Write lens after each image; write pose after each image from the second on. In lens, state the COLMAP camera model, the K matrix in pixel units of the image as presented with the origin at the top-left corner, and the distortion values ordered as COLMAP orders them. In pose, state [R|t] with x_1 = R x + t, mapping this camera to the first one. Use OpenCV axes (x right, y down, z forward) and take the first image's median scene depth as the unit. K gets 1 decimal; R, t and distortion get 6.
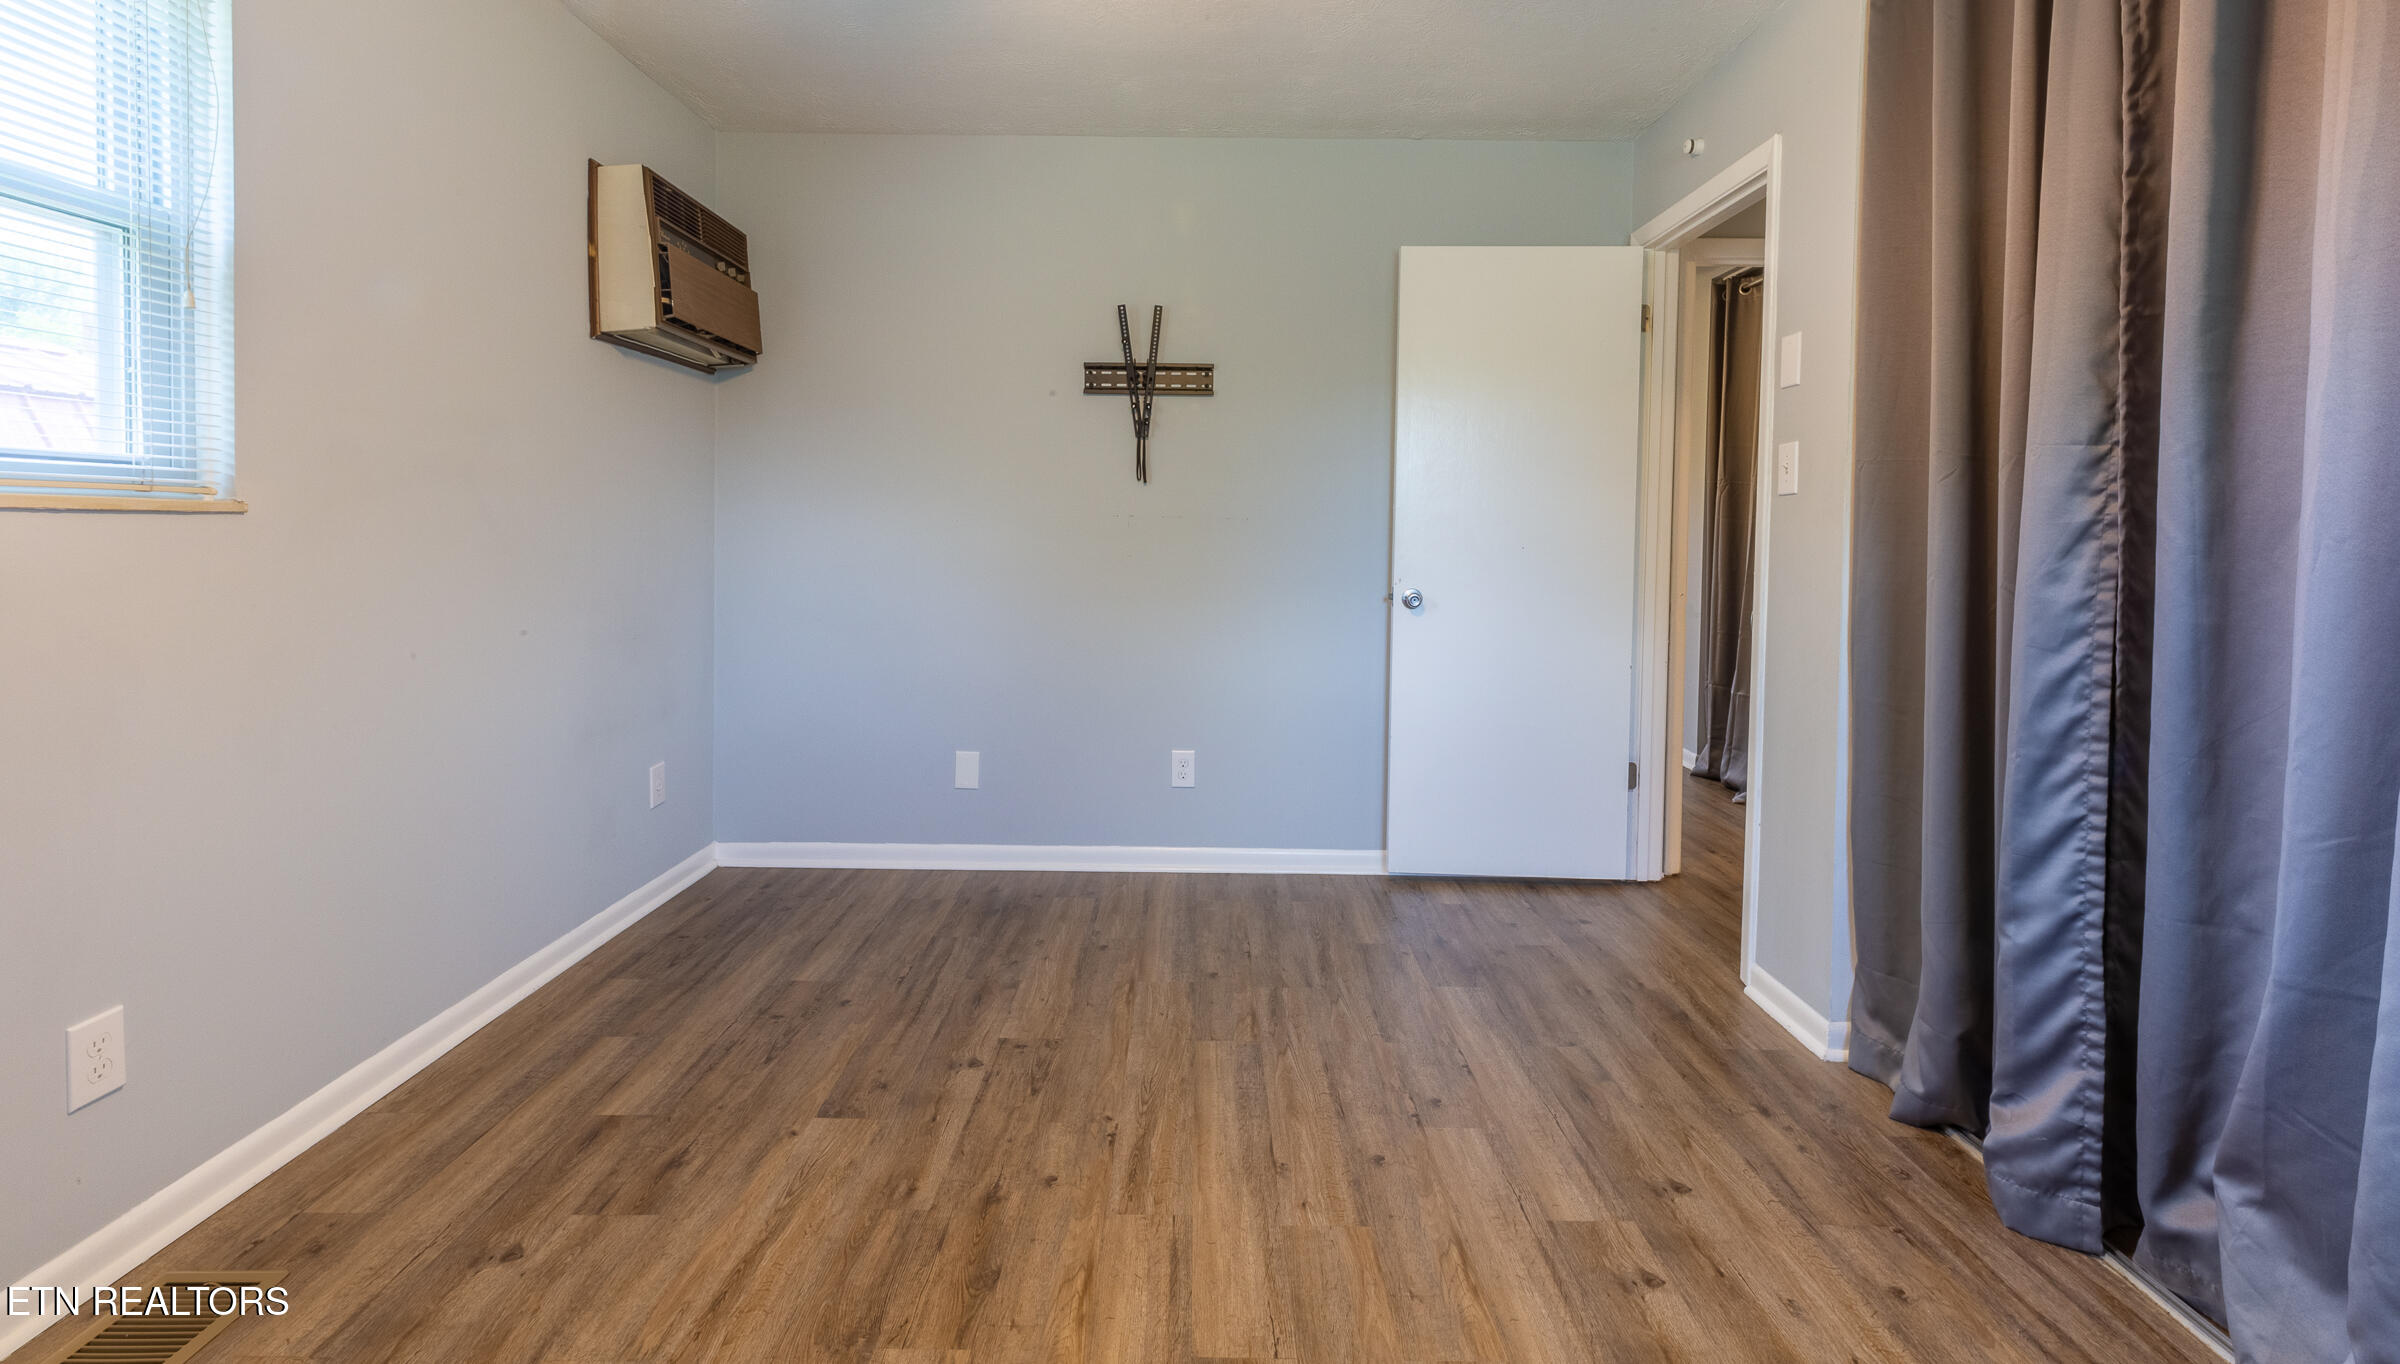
lens RADIAL K [[1051.0, 0, 1200.0], [0, 1051.0, 682.0], [0, 0, 1]] dist [0.002684, 0.000466]
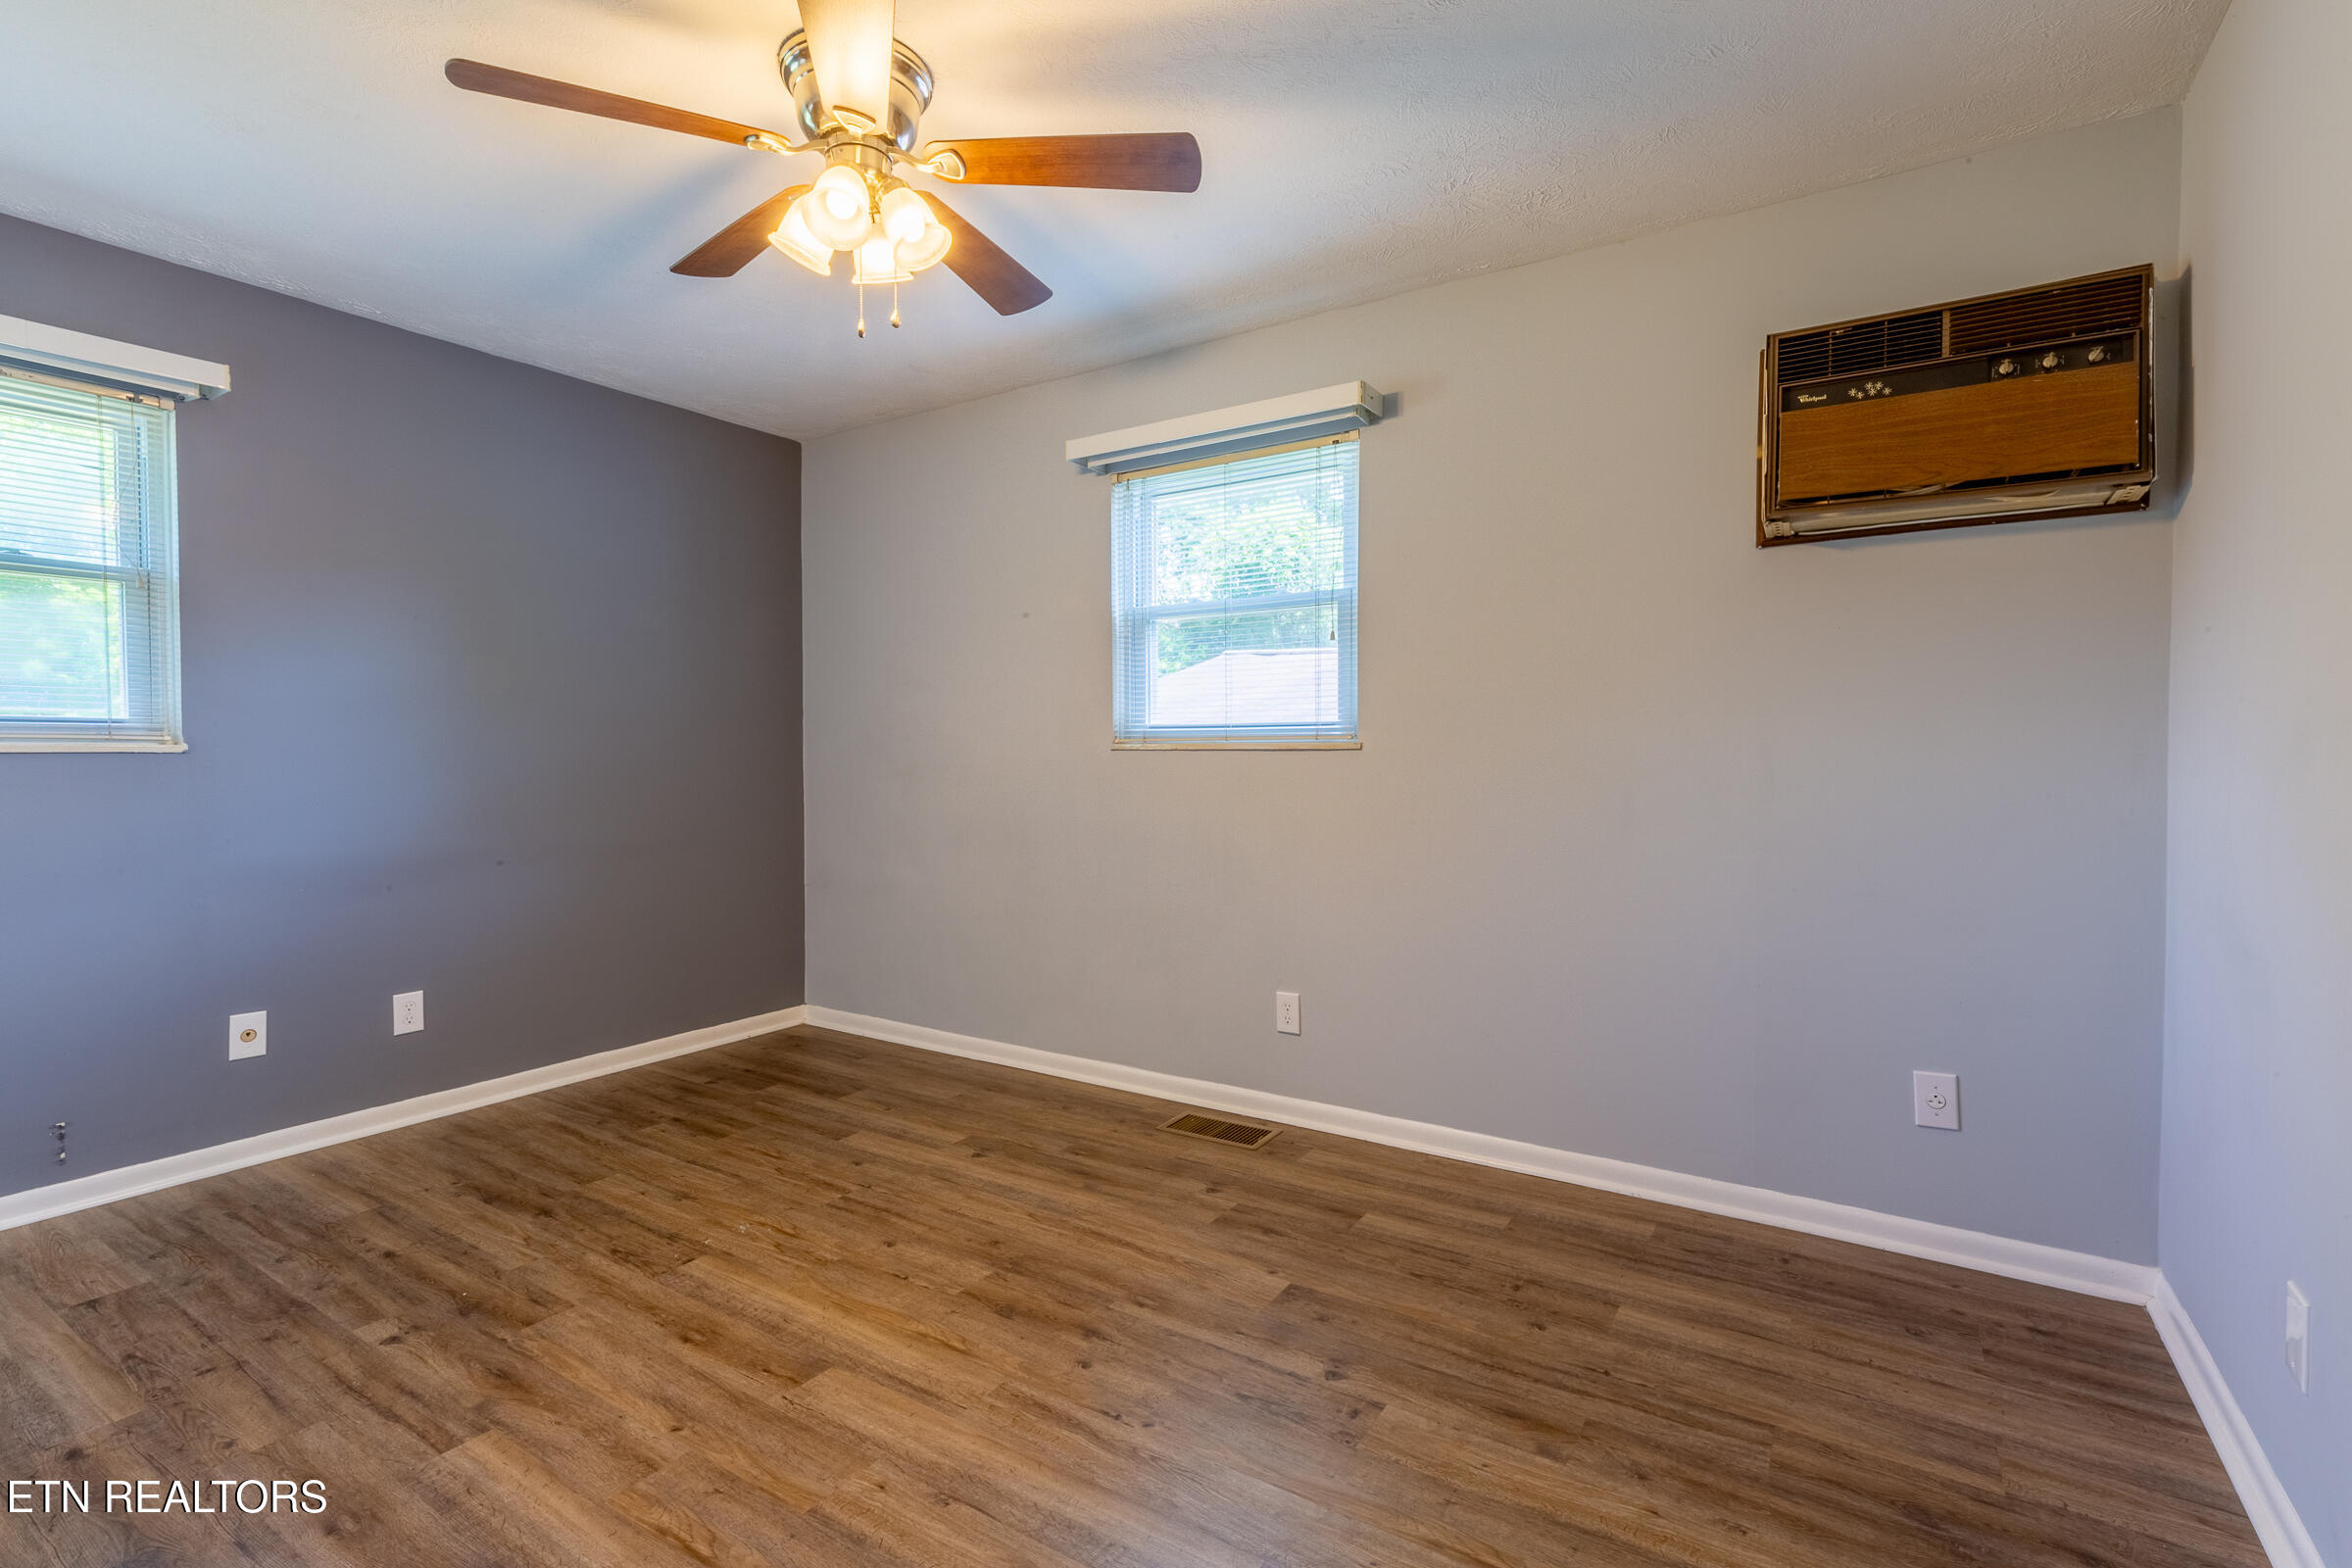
lens RADIAL K [[1075.5, 0, 1176.0], [0, 1075.5, 784.0], [0, 0, 1]] dist [0.001967, 0.000378]
pose [[-0.537967, 0.016374, -0.842807, 0.728692], [-0.125540, 0.987105, 0.099310, -0.230628], [0.833565, 0.159232, -0.528975, 1.582639]]
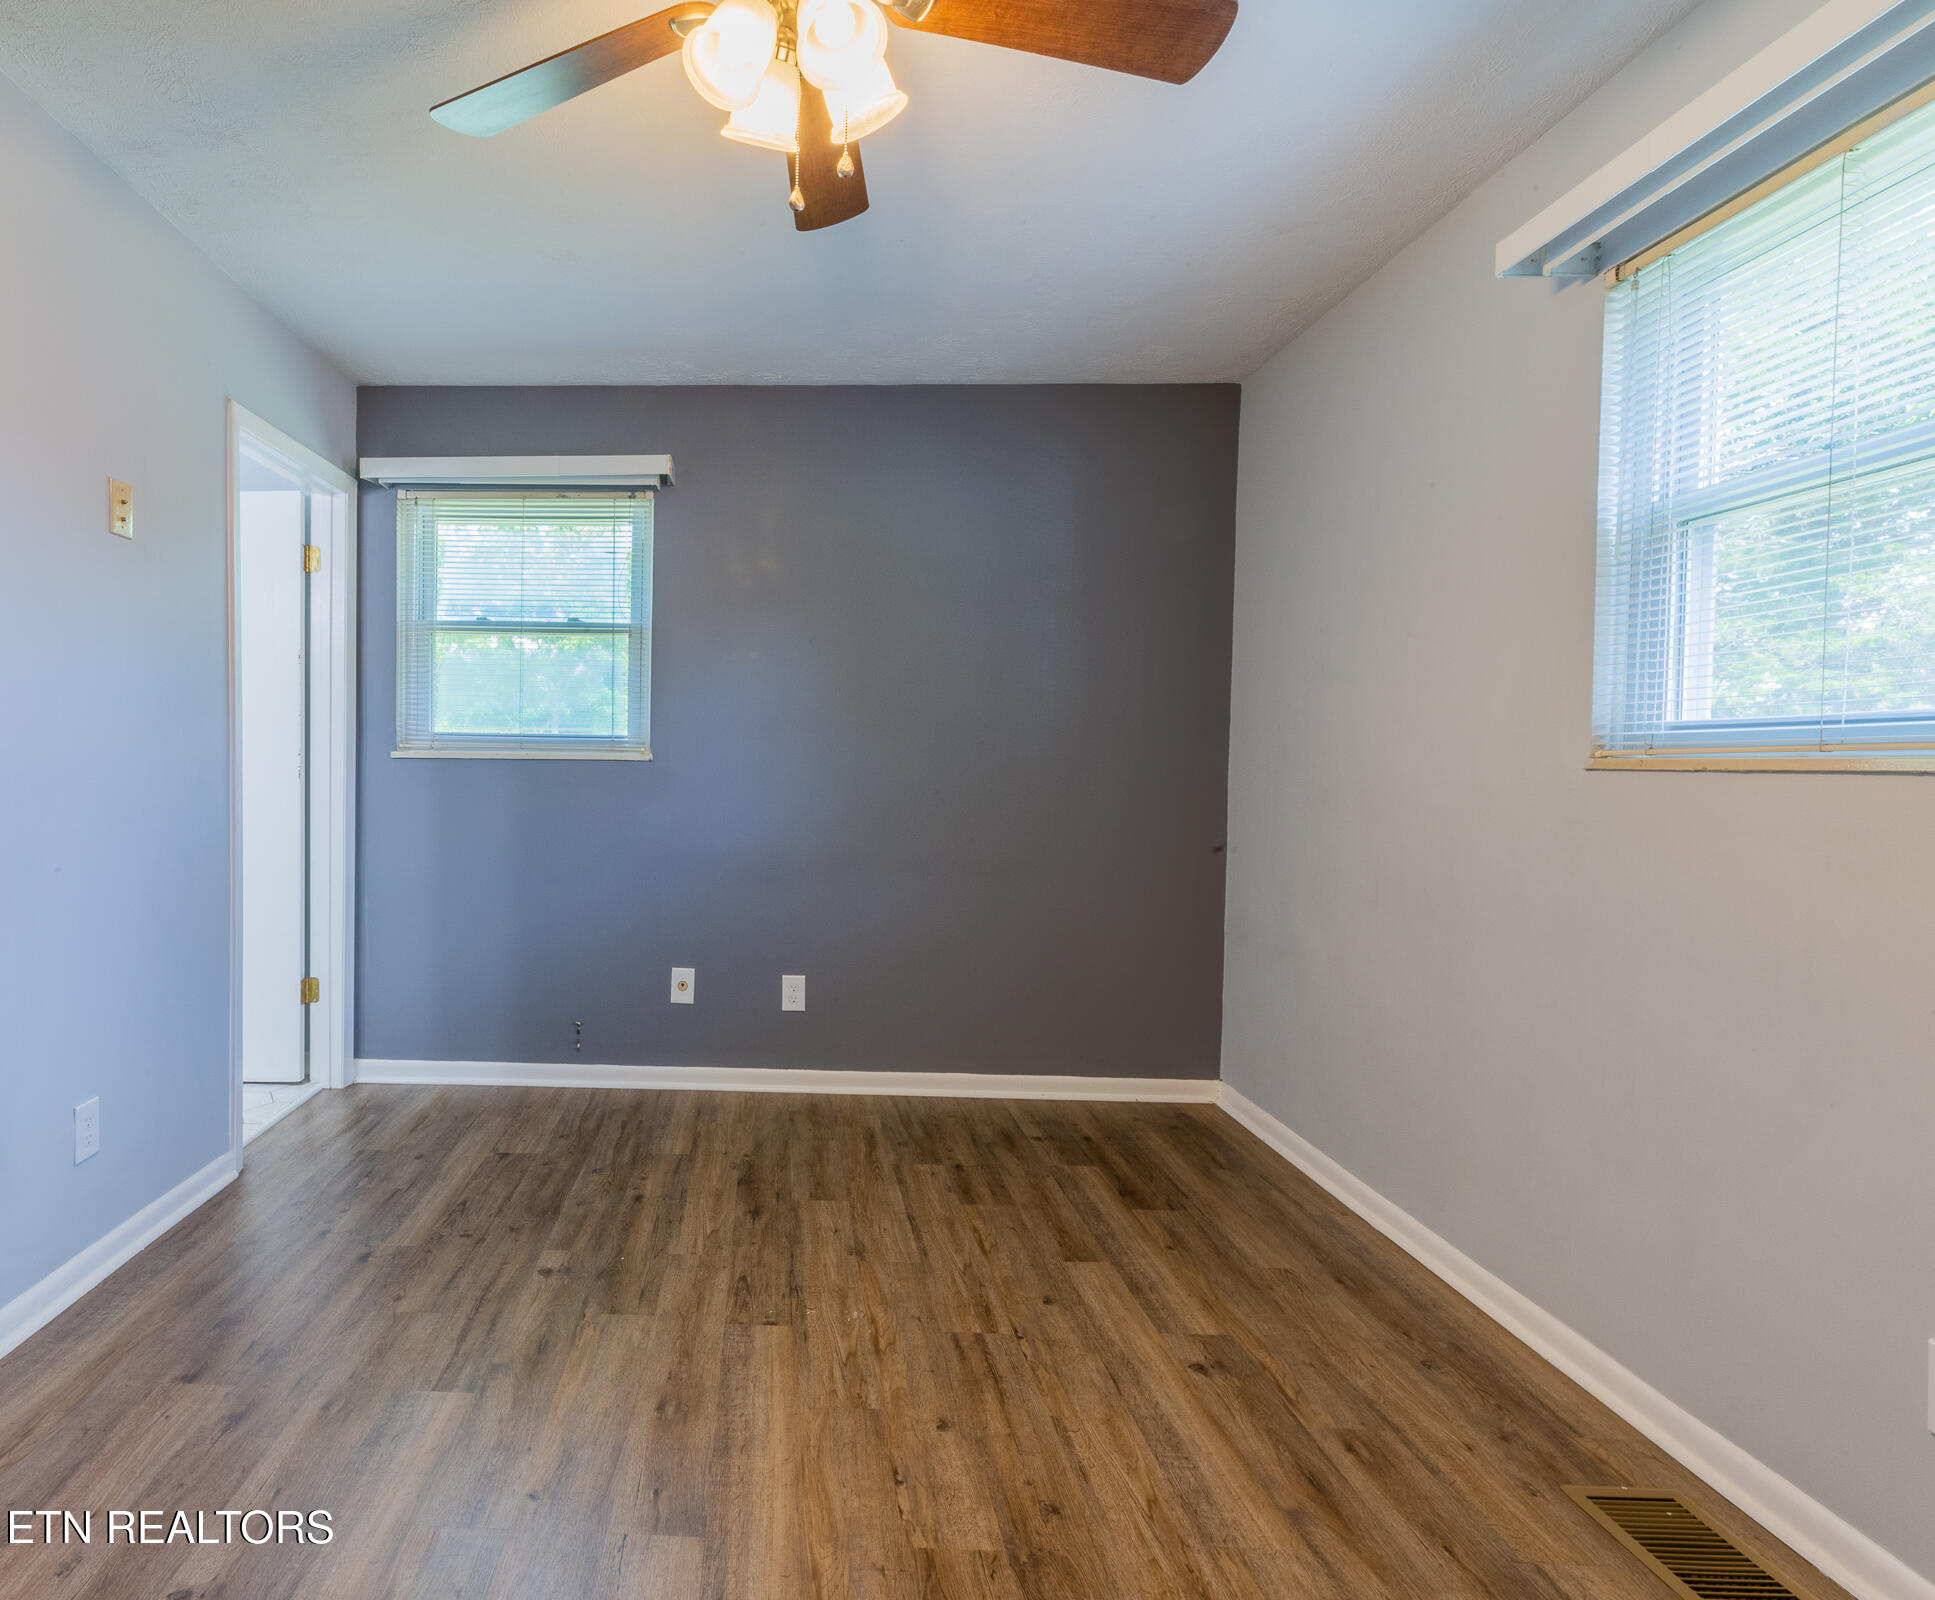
lens RADIAL K [[1075.9, 0, 718.7], [0, 1075.9, 790.4], [0, 0, 1]] dist [0.002460, 0.000712]
pose [[-0.998938, -0.022662, 0.040107, -0.039588], [-0.015460, 0.985056, 0.171537, -0.235766], [-0.043395, 0.170734, -0.984361, 1.558966]]
